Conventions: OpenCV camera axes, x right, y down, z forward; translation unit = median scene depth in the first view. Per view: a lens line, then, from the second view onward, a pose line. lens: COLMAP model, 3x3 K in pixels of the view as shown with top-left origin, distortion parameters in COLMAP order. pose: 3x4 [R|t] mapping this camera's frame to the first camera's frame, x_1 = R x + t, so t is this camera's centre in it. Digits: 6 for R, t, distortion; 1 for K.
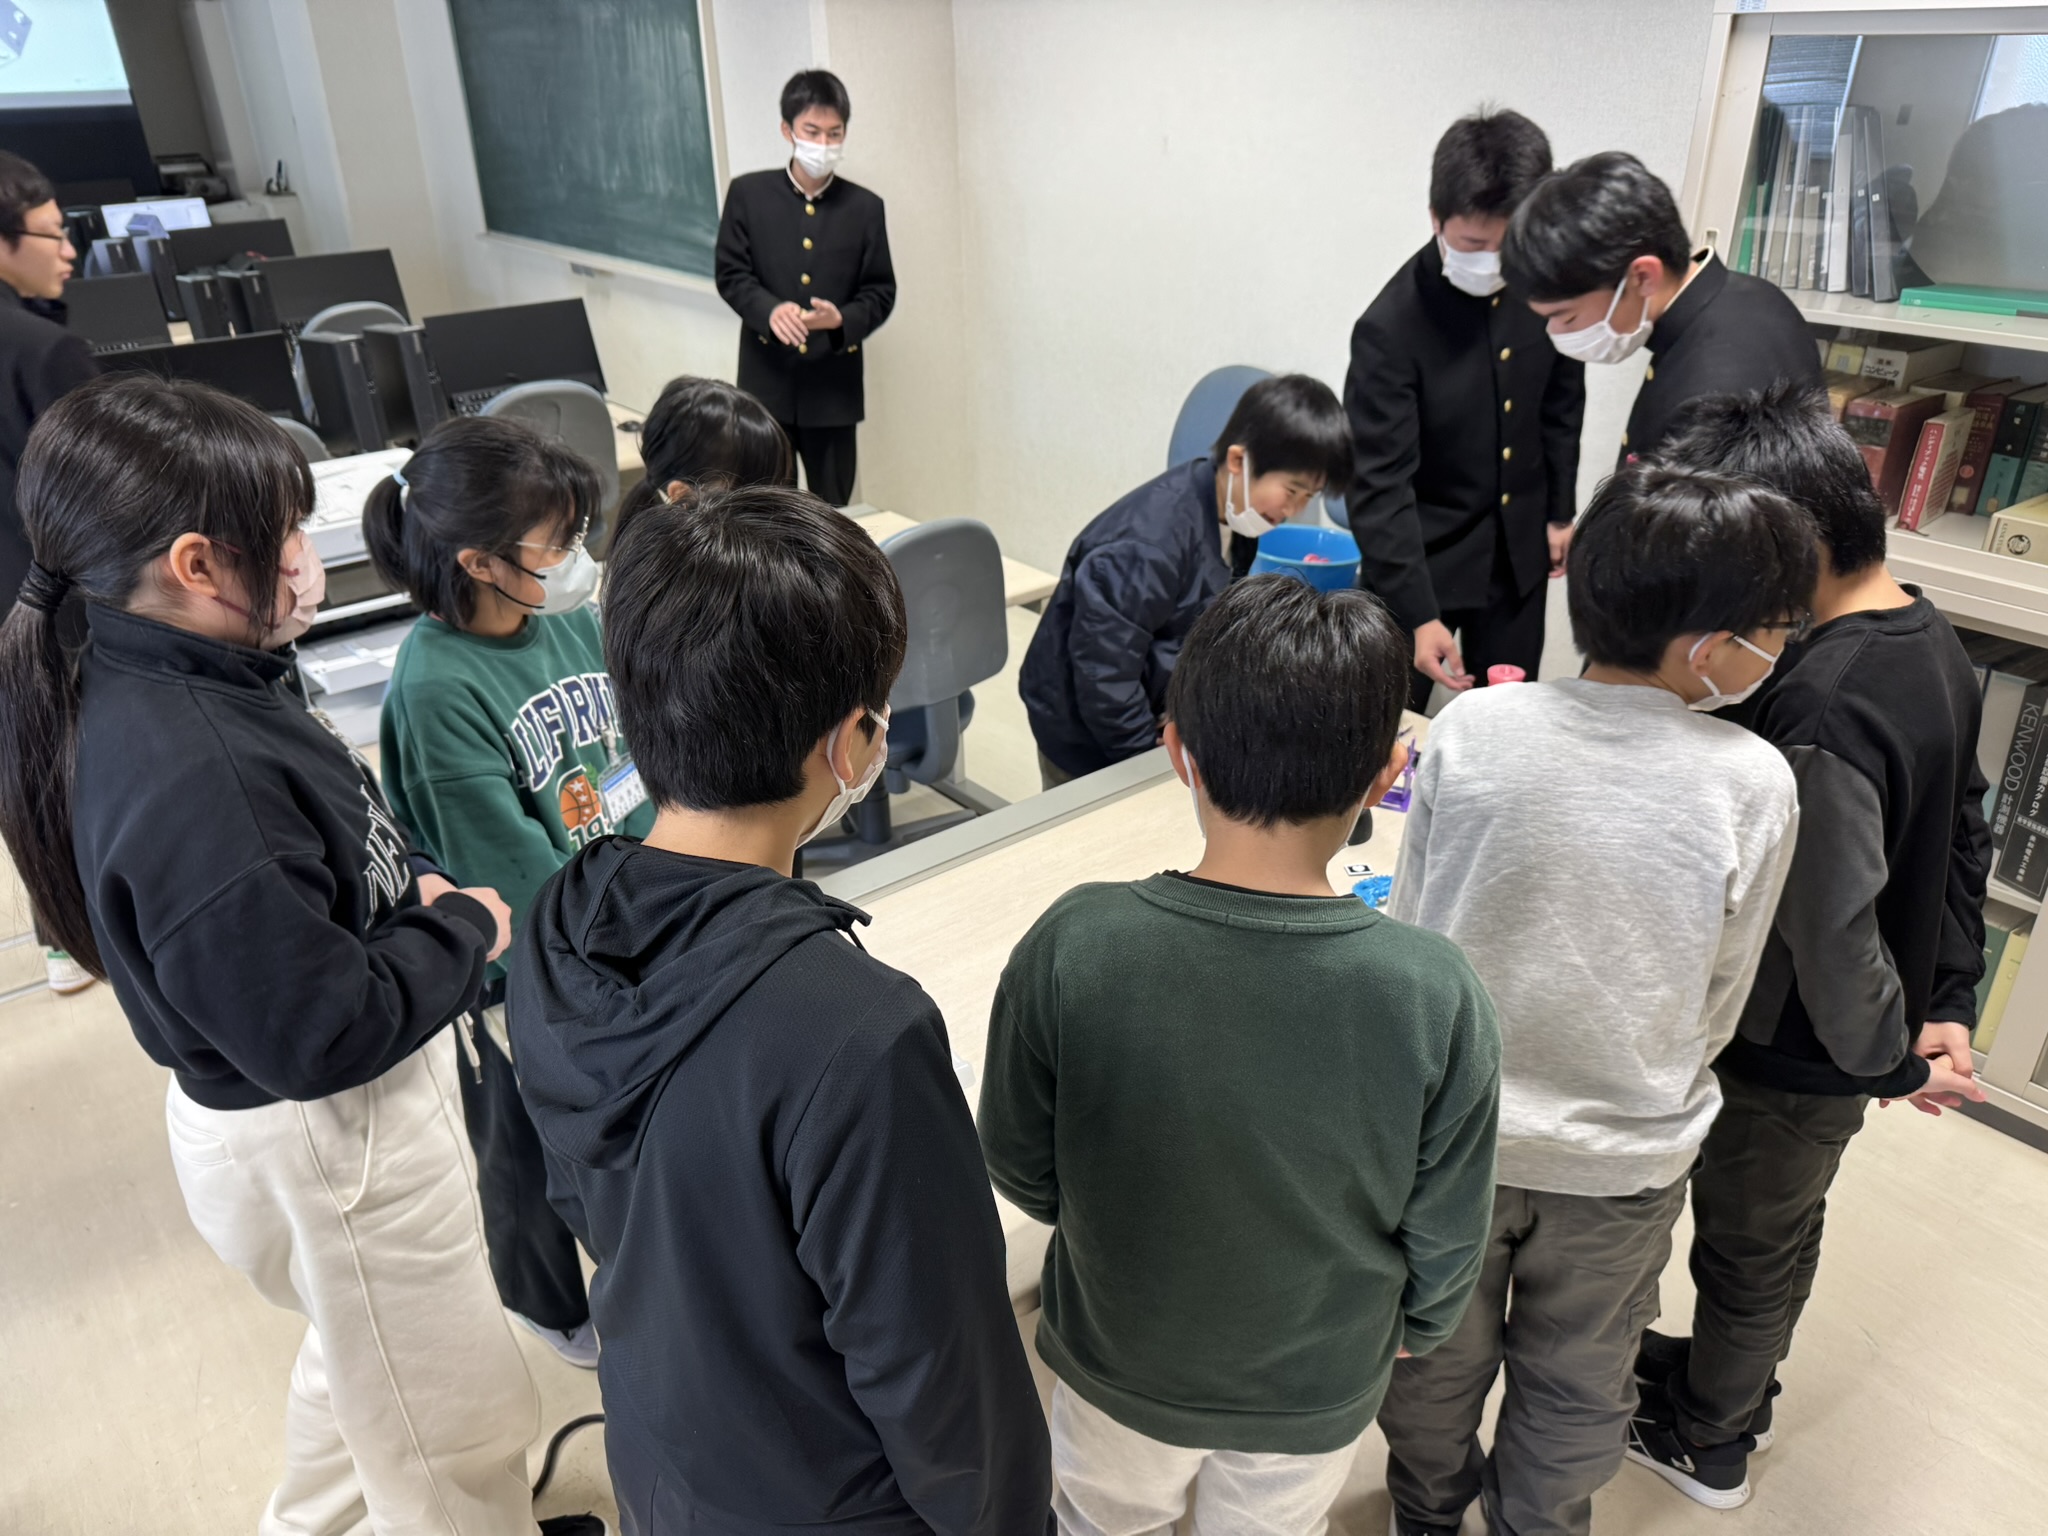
lens RADIAL K [[1425.3, 0, 1028.9], [0, 1425.3, 766.7], [0, 0, 1]] dist [0.022814, -0.034268]
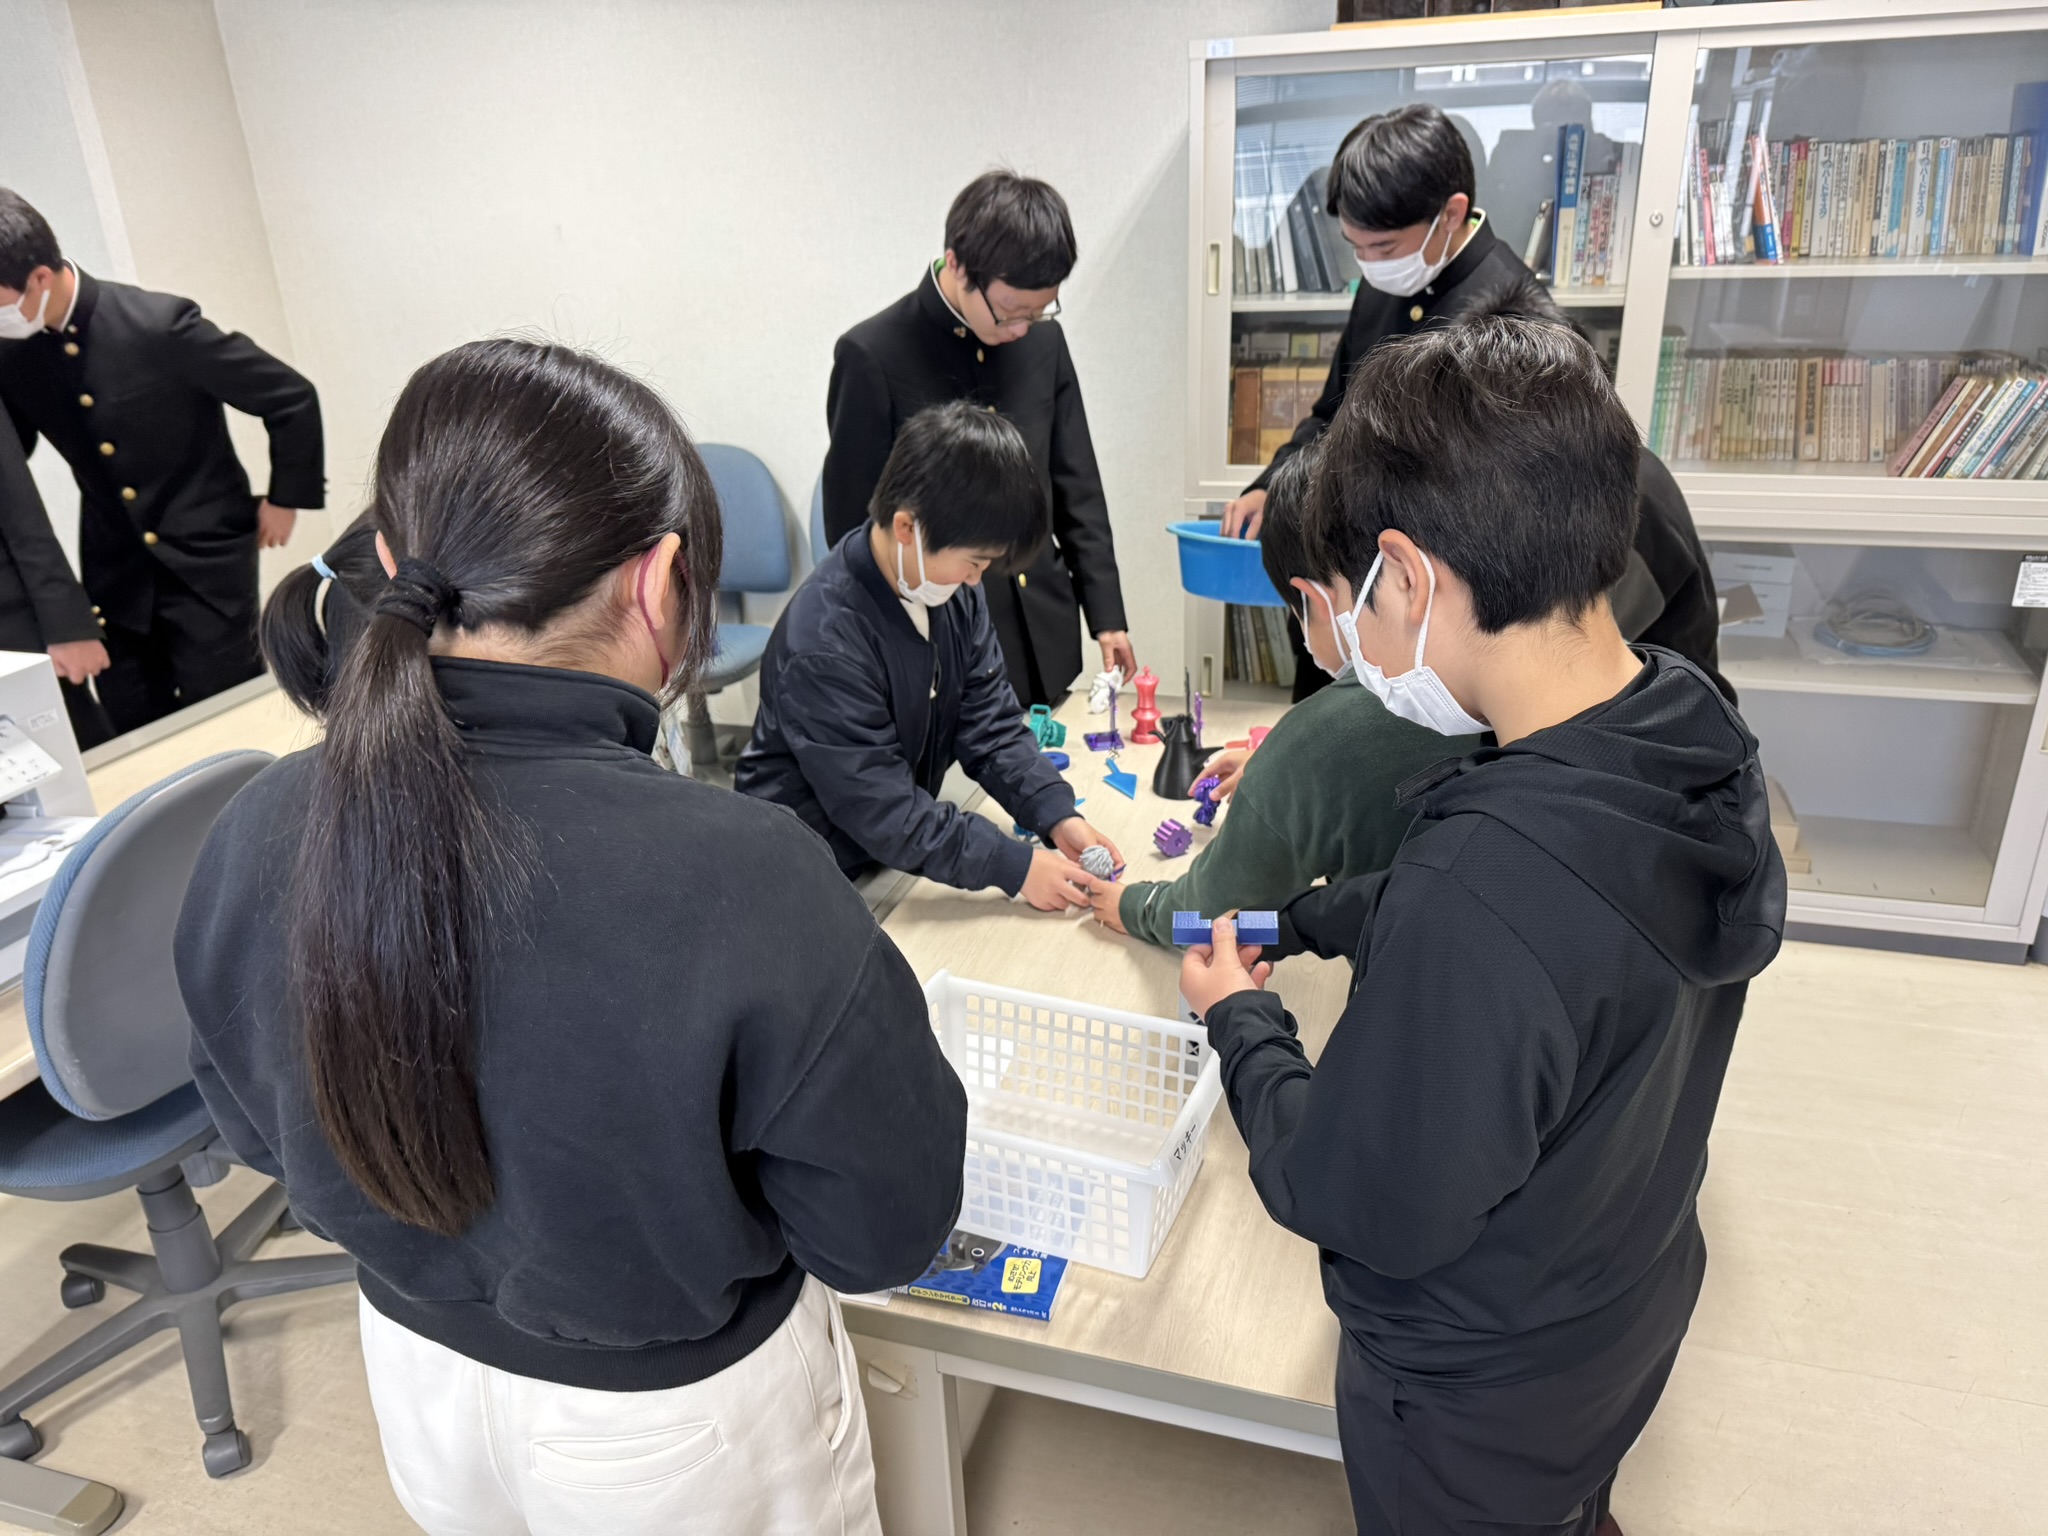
lens RADIAL K [[1425.3, 0, 1027.3], [0, 1425.3, 769.3], [0, 0, 1]] dist [0.022814, -0.034268]
pose [[0.826223, -0.237065, 0.511033, -0.350785], [0.280635, 0.959777, -0.008488, 0.003319], [-0.488466, 0.150426, 0.859519, 0.139138]]
